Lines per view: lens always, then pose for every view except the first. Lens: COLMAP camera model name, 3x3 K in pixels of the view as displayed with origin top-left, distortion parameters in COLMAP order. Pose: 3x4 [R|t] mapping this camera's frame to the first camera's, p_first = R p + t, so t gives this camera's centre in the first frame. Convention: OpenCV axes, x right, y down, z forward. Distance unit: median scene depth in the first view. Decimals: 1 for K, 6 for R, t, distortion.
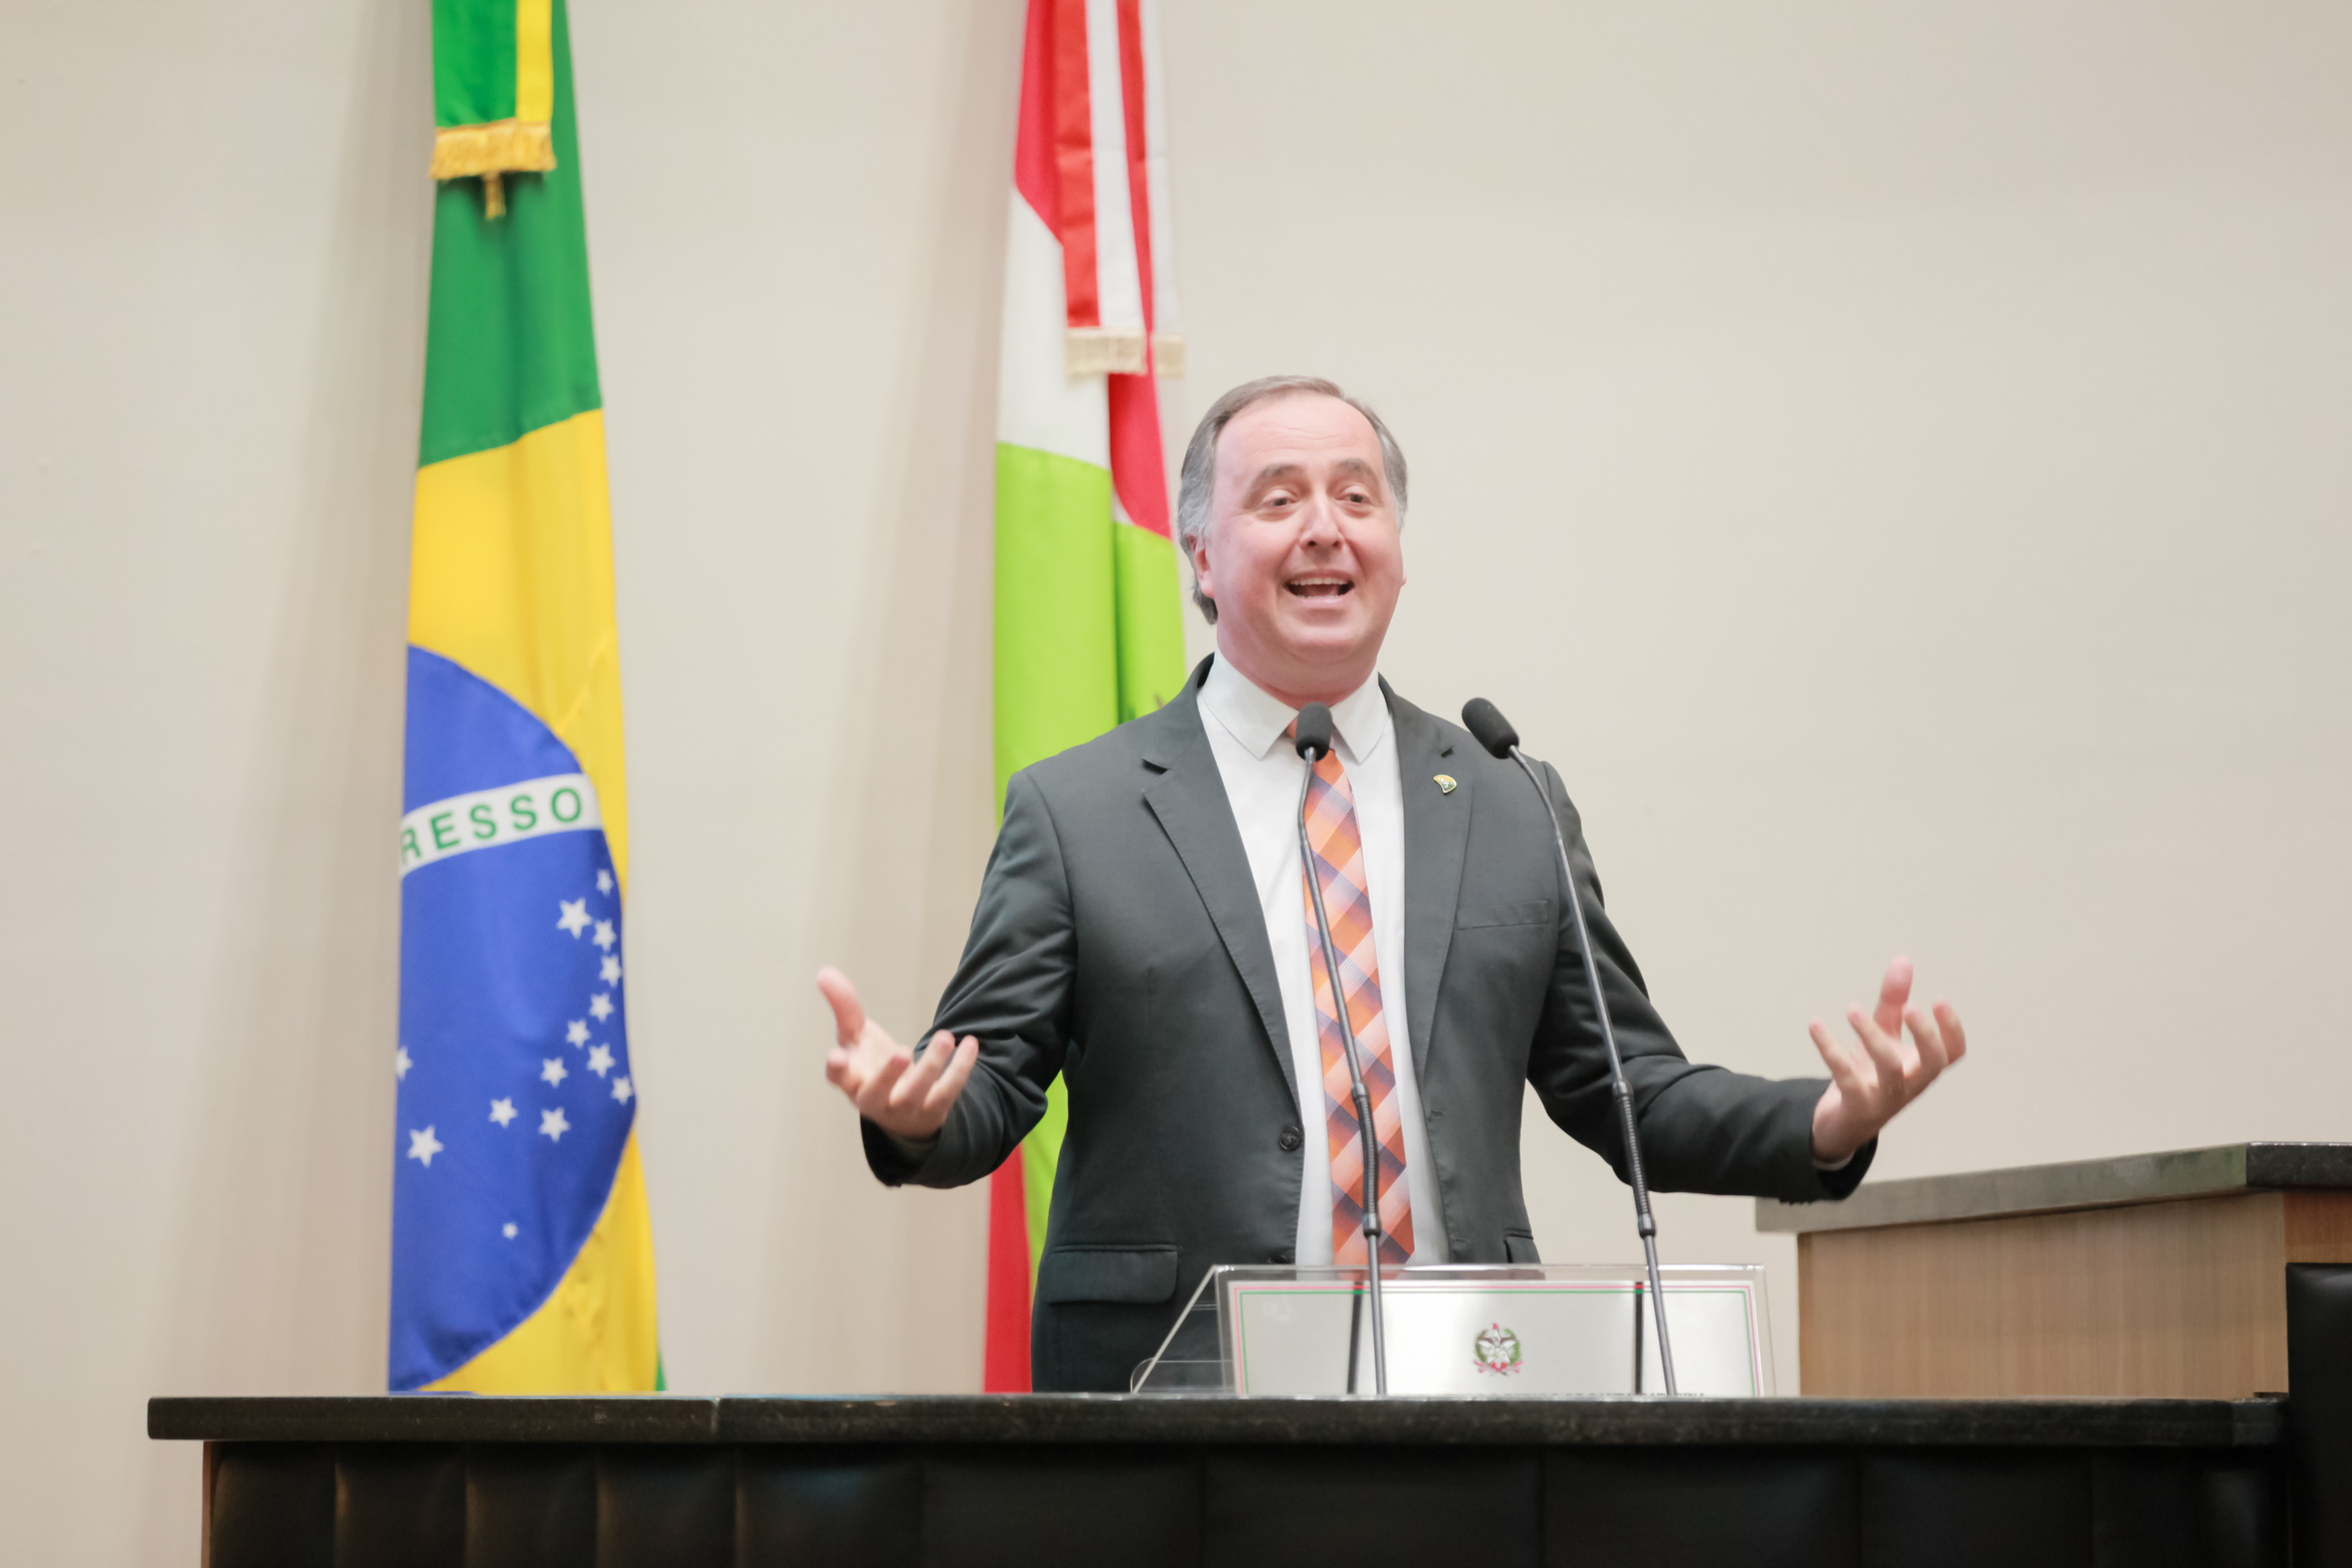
lens RADIAL K [[13400.3, 0, 1176.0], [0, 13400.3, 784.0], [0, 0, 1]] dist [1.524138, 4.202977]
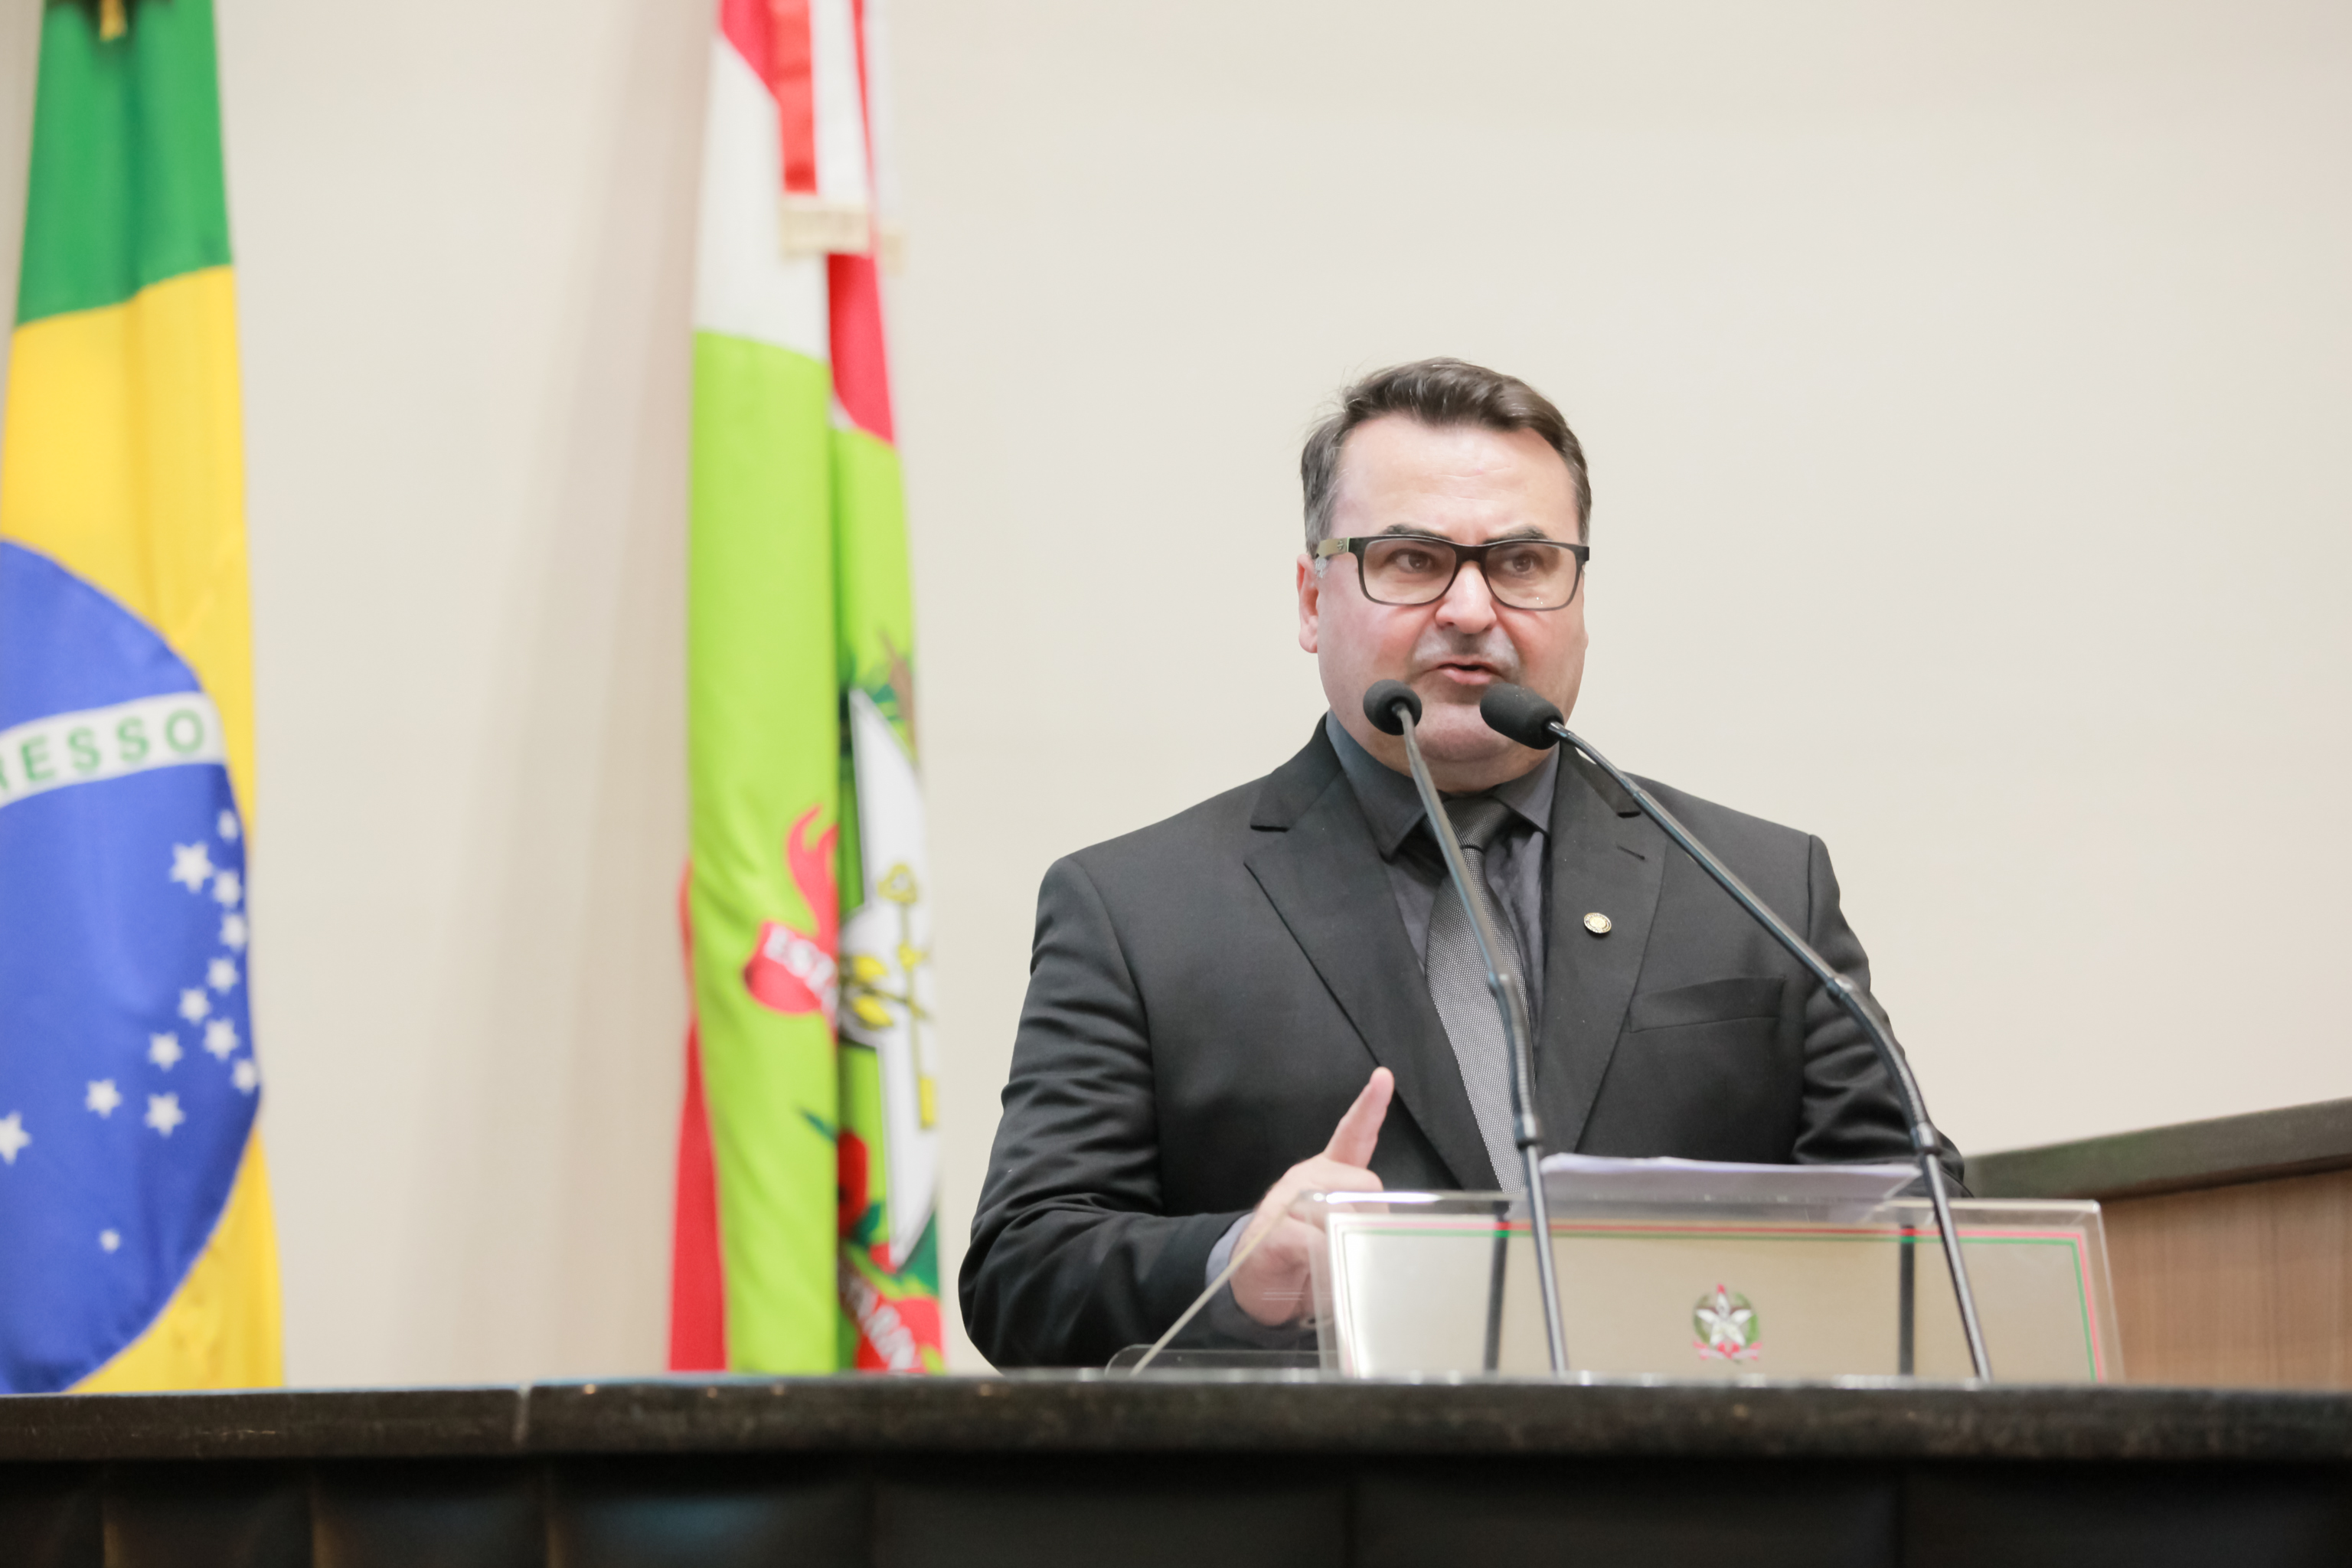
lens RADIAL K [[7476.0, 0, 1176.0], [0, 7476.0, 784.0], [0, 0, 1]] dist [0.039919, -0.143475]
pose [[0.993731, 0.016802, 0.110530, -0.035511], [-0.010480, 0.998288, -0.057536, 0.030830], [-0.111308, 0.056017, 0.992206, 0.534073]]
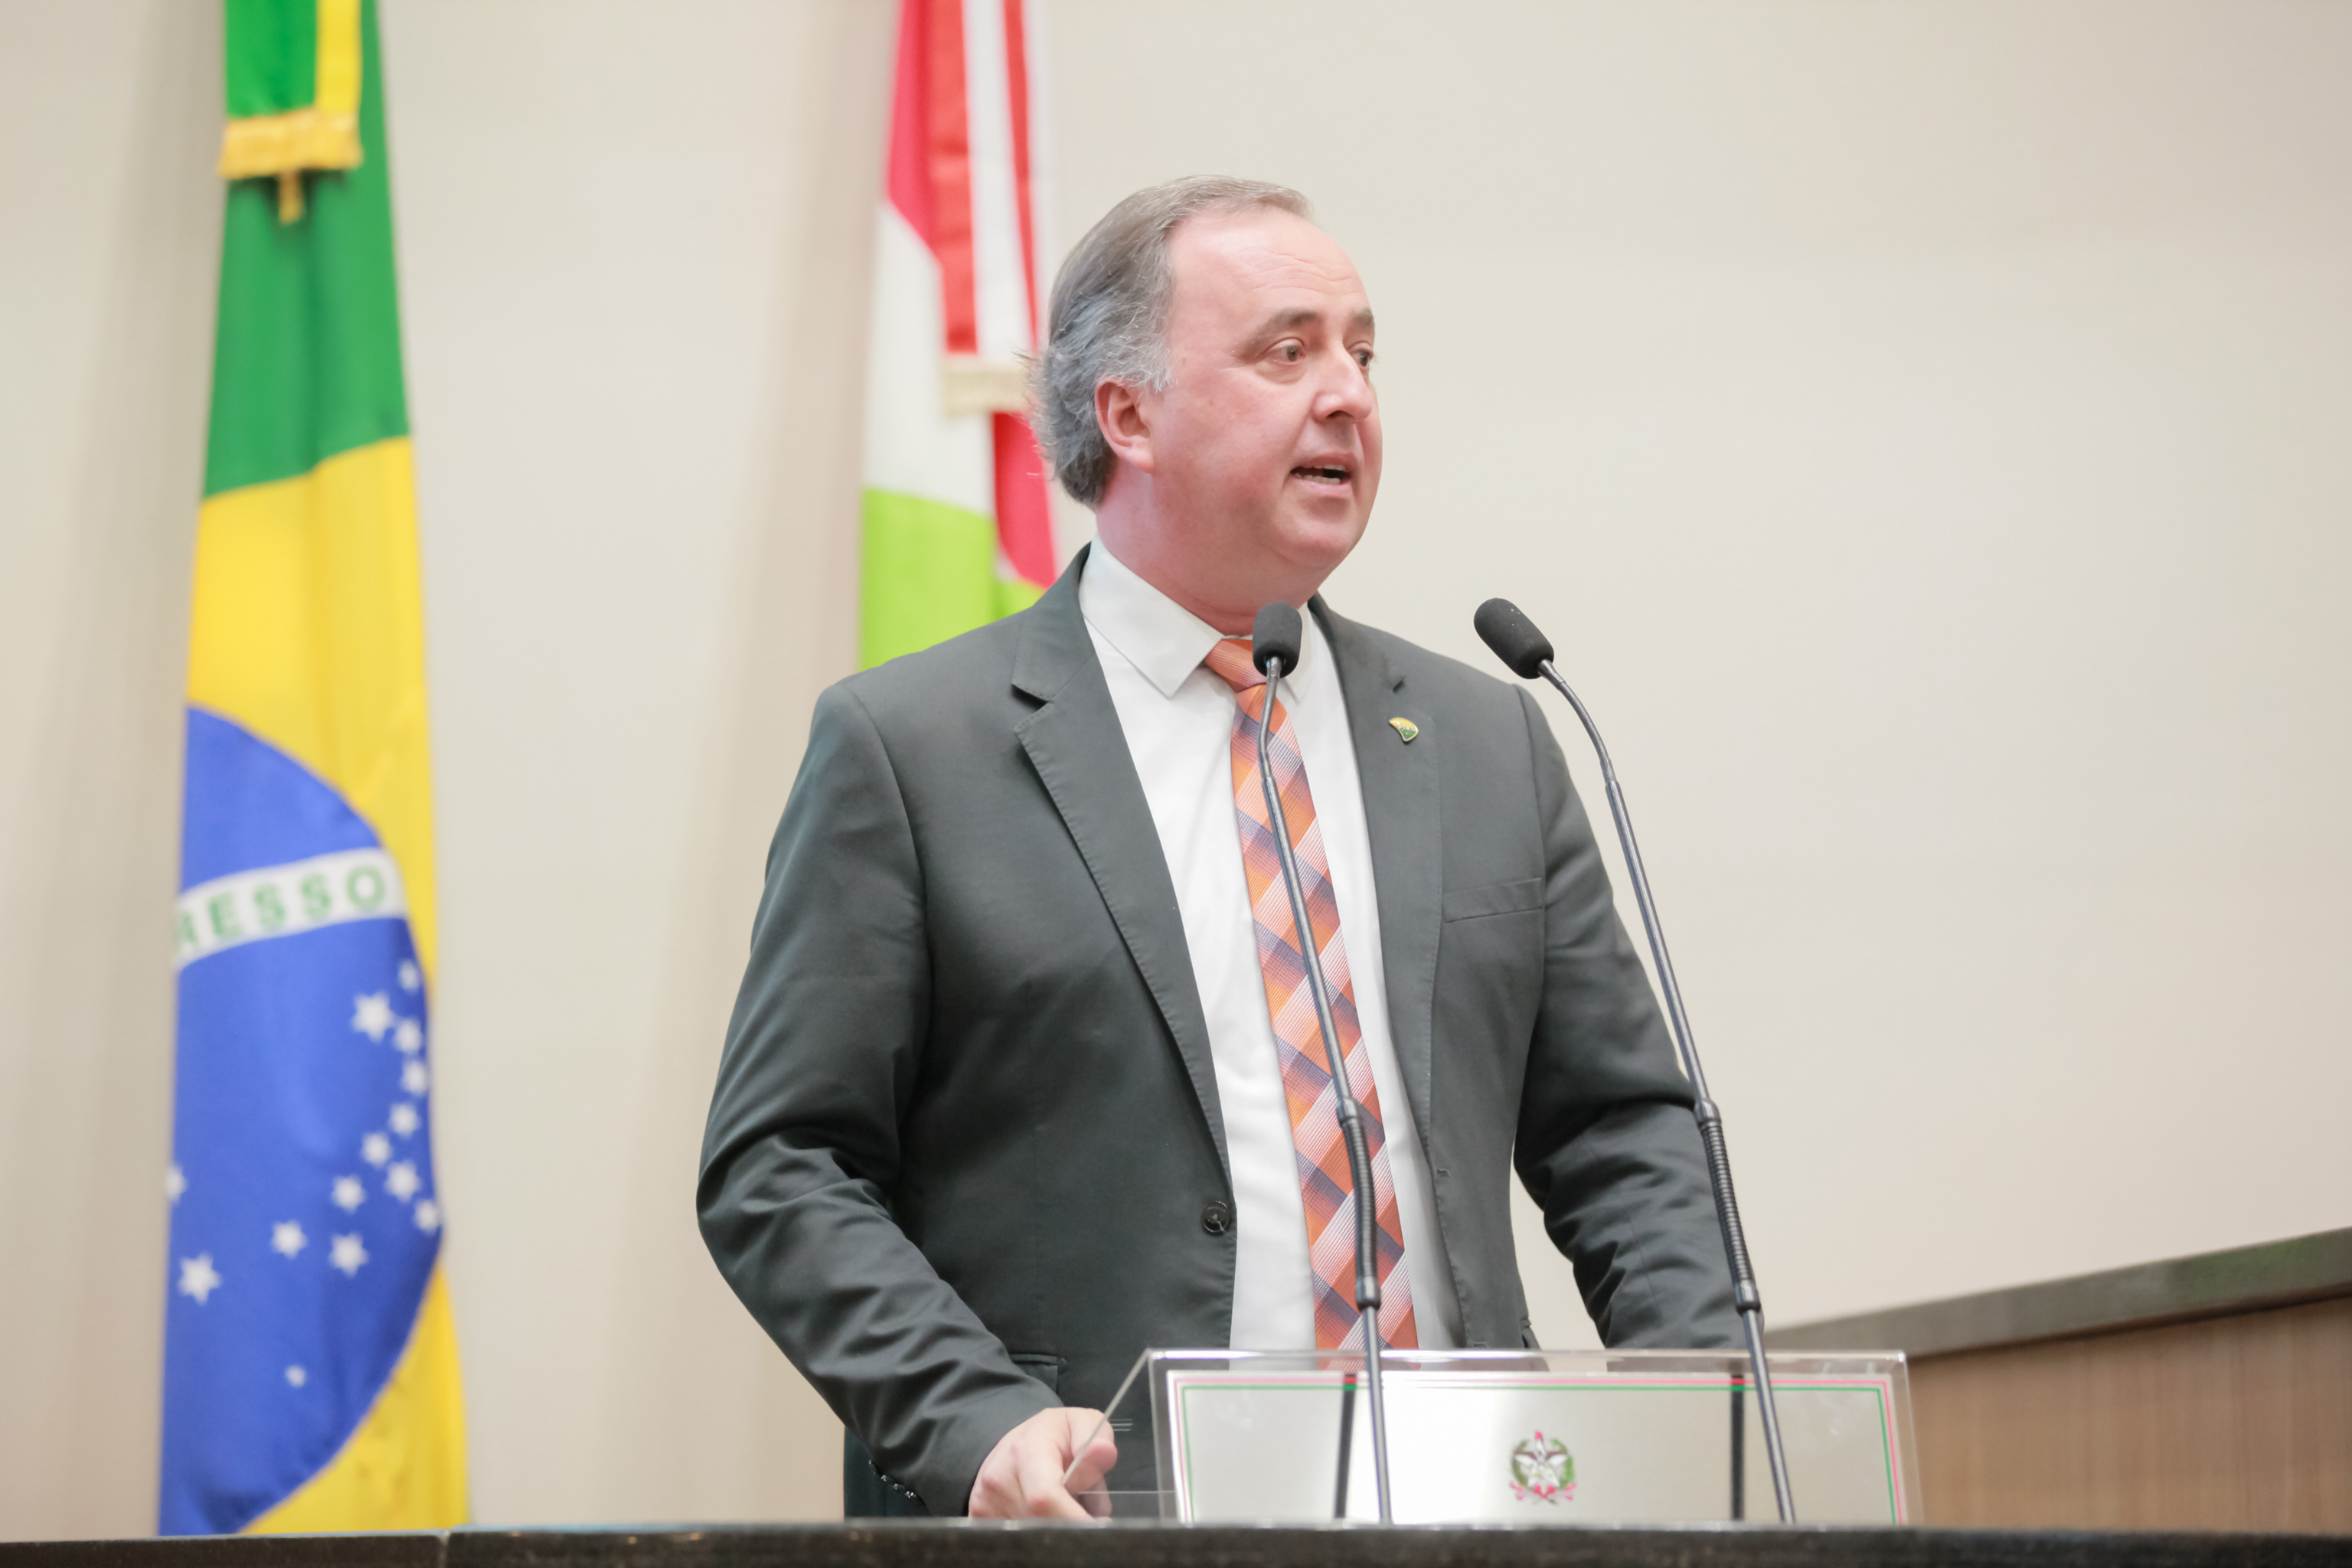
lens RADIAL K [[8248.5, 0, 1174.5], [0, 8248.5, 819.7], [0, 0, 1]] dist [0.171978, 0.731941]
pose [[0.999789, 0.002899, 0.020349, -0.003933], [-0.001780, 0.998495, -0.054822, 0.026431], [-0.020478, 0.054774, 0.998289, 0.465757]]
